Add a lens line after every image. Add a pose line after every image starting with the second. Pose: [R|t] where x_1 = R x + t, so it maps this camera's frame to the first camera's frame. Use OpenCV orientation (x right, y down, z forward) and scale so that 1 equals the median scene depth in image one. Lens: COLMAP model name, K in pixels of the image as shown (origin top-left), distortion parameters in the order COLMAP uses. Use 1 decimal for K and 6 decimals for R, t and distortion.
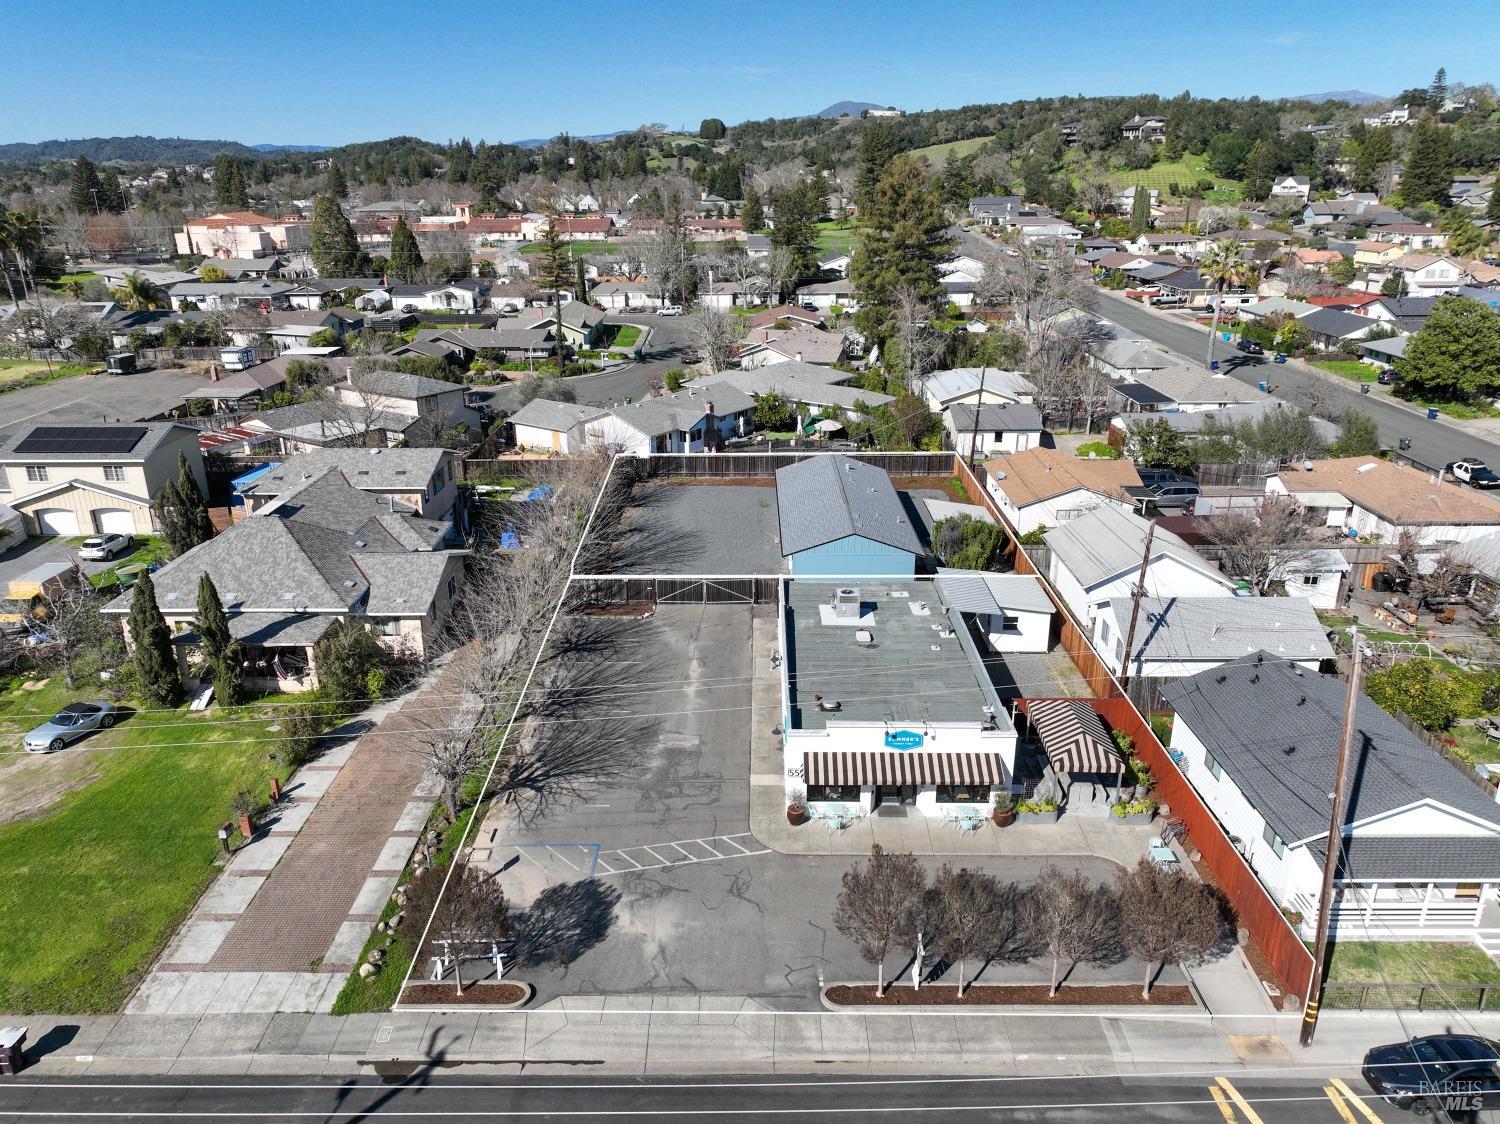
lens RADIAL K [[1061.0, 0, 750.0], [0, 1061.0, 562.0], [0, 0, 1]] dist [0.008969, 0.004546]
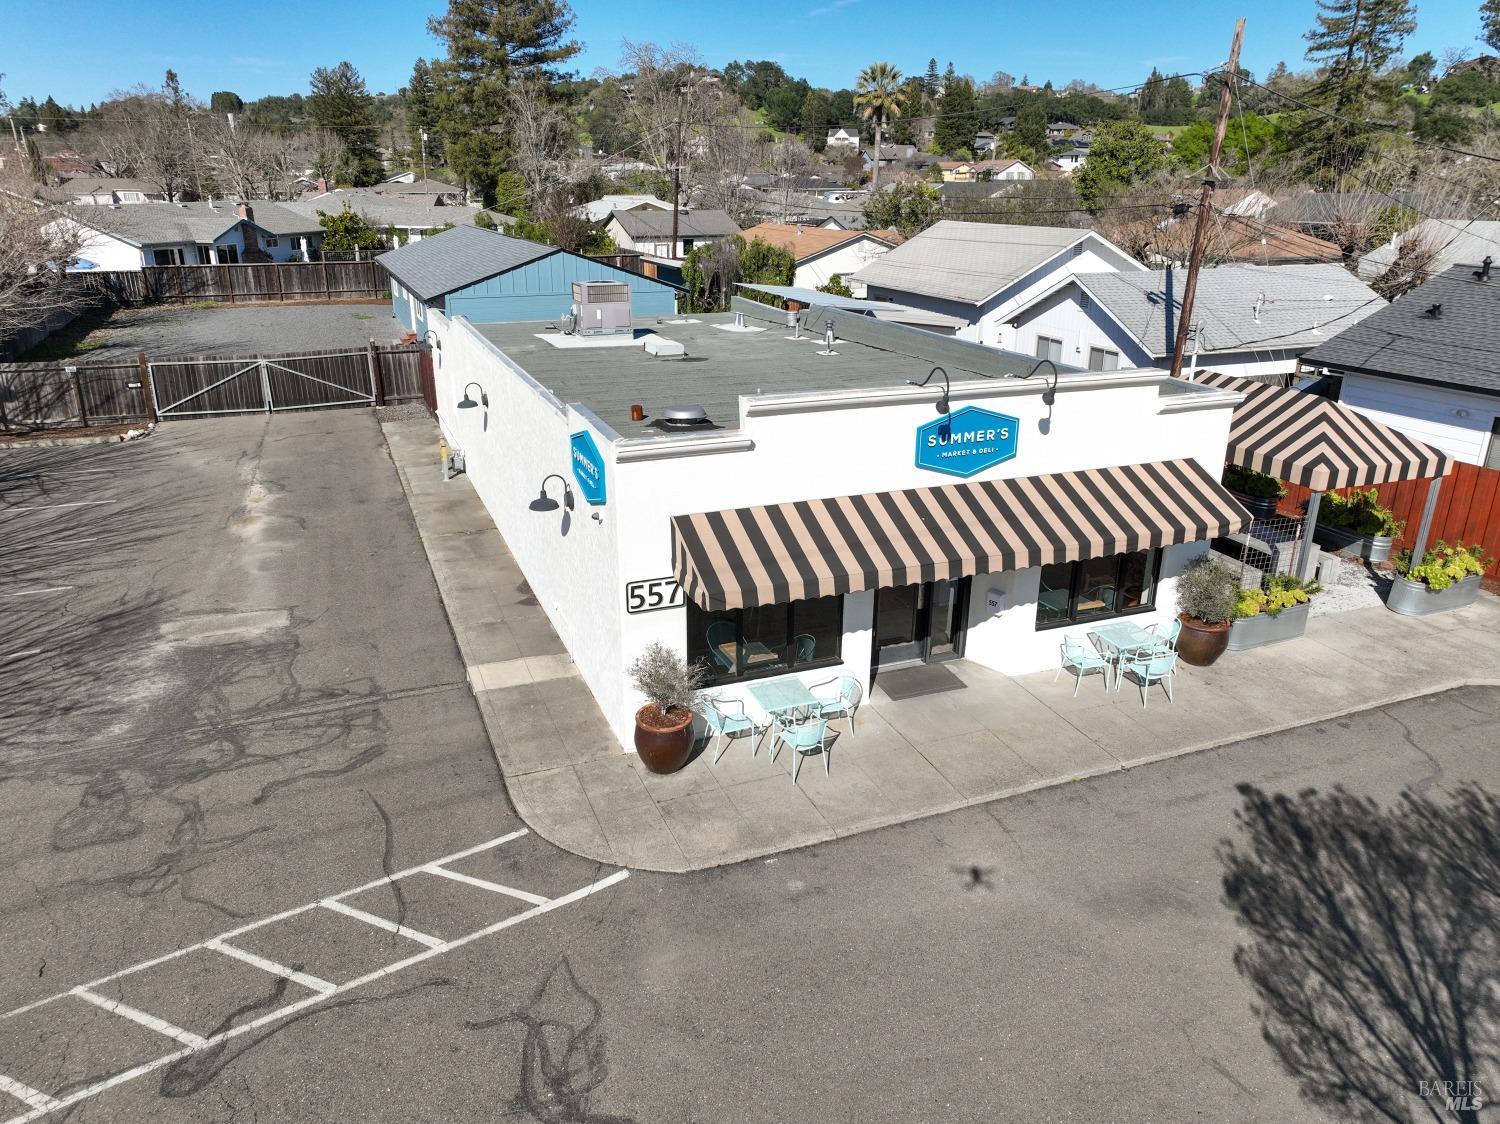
lens RADIAL K [[1054.7, 0, 747.3], [0, 1054.7, 559.9], [0, 0, 1]] dist [-0.003524, 0.021648]
pose [[0.923547, -0.124661, 0.362659, -0.027153], [0.125038, 0.991896, 0.022533, 0.136457], [-0.362529, 0.024536, 0.931650, 0.527659]]
